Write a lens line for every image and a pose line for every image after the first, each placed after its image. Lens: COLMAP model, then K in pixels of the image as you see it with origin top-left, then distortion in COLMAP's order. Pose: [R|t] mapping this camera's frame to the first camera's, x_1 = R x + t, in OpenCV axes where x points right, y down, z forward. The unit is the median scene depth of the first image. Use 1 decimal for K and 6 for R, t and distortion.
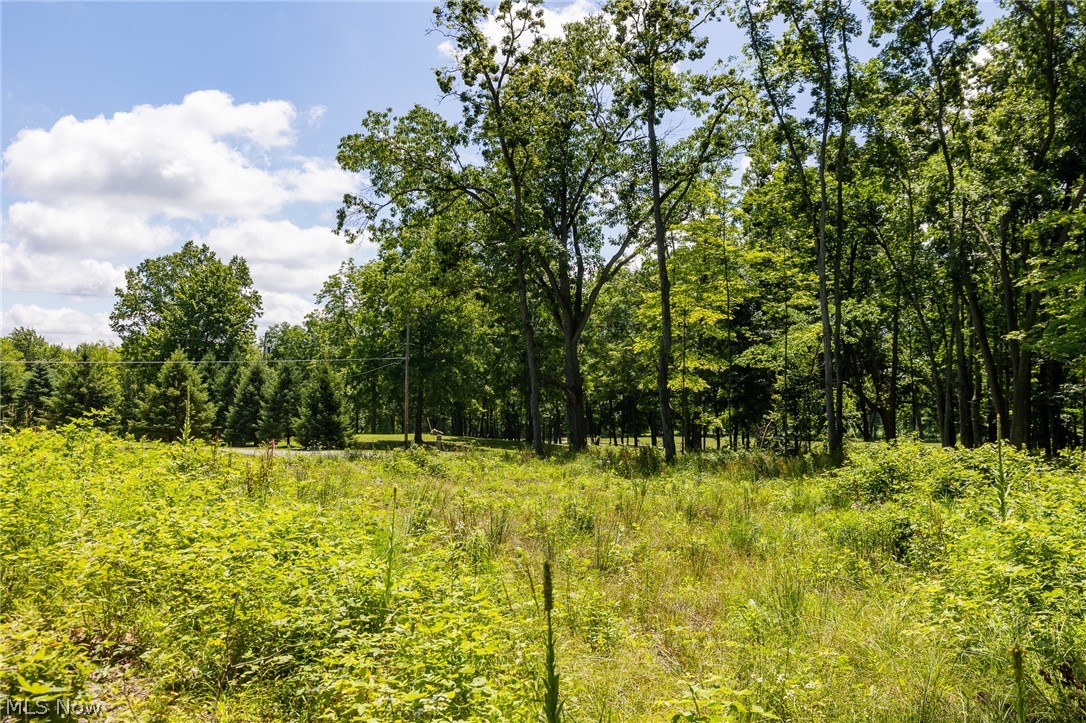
lens RADIAL K [[950.9, 0, 527.5], [0, 950.9, 351.6], [0, 0, 1]] dist [0.016065, 0.017955]
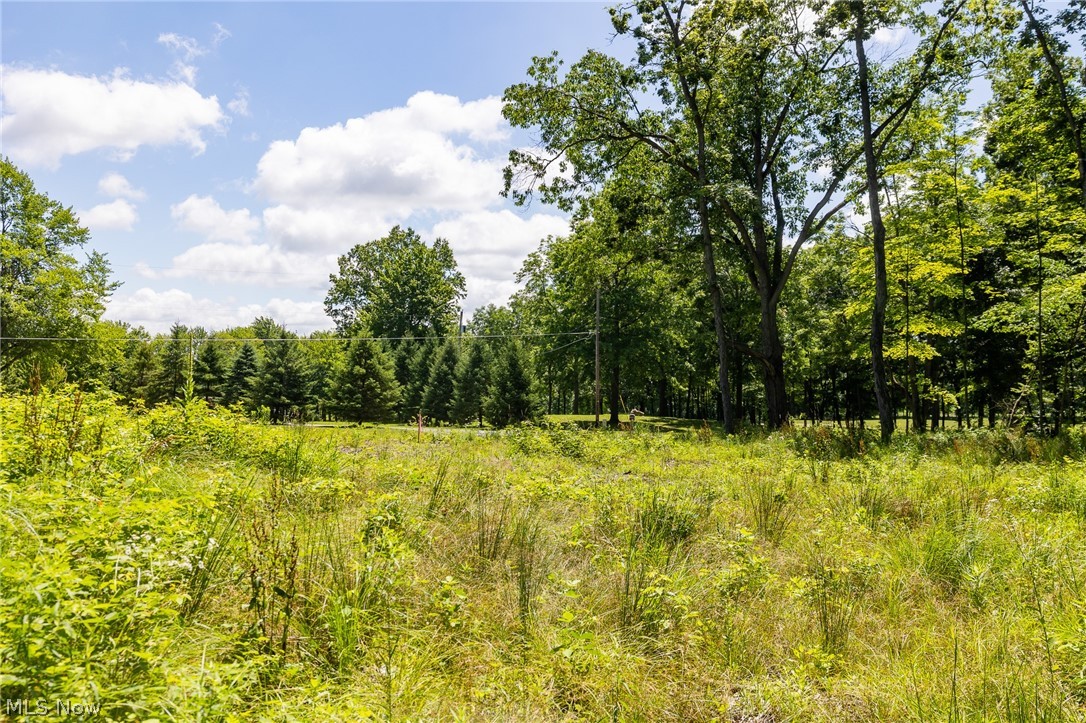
lens RADIAL K [[950.9, 0, 527.5], [0, 950.9, 351.6], [0, 0, 1]] dist [0.016065, 0.017955]
pose [[0.973653, -0.015624, -0.227498, 0.028087], [0.019565, 0.999695, 0.015079, 0.014168], [0.227193, -0.019133, 0.973662, 0.095171]]
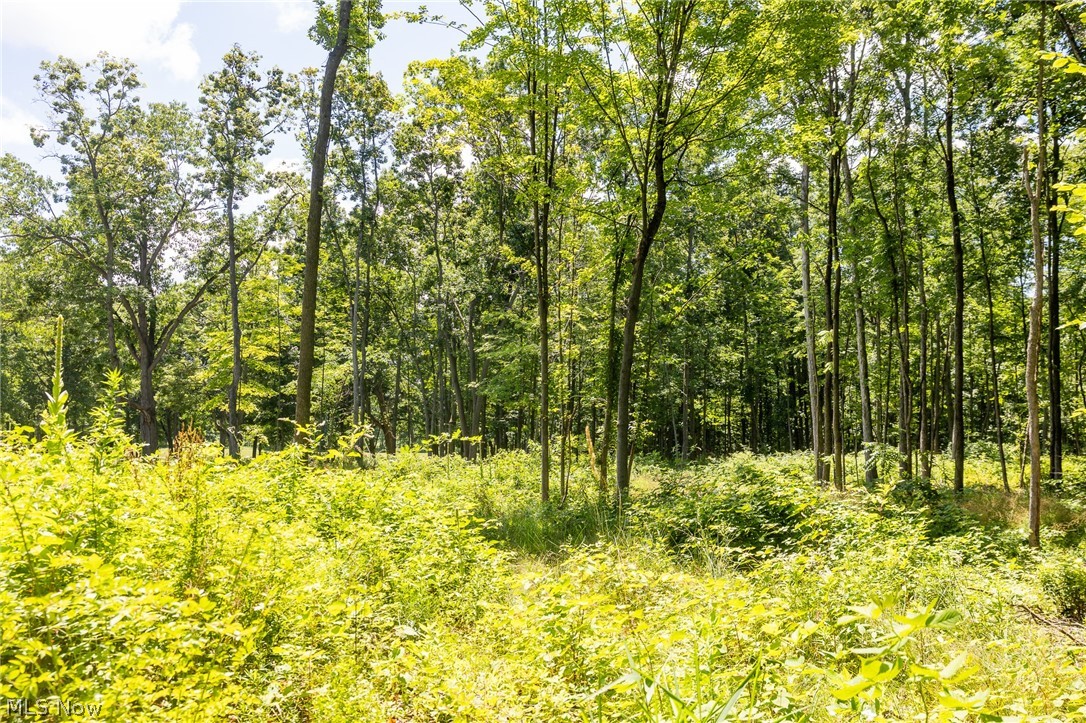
lens RADIAL K [[968.1, 0, 543.0], [0, 968.1, 361.5], [0, 0, 1]] dist [-0.040325, 0.003249]
pose [[0.865113, 0.039383, 0.500029, -0.124278], [-0.039715, 0.999161, -0.009983, -0.029145], [-0.500003, -0.011222, 0.865951, -0.287514]]
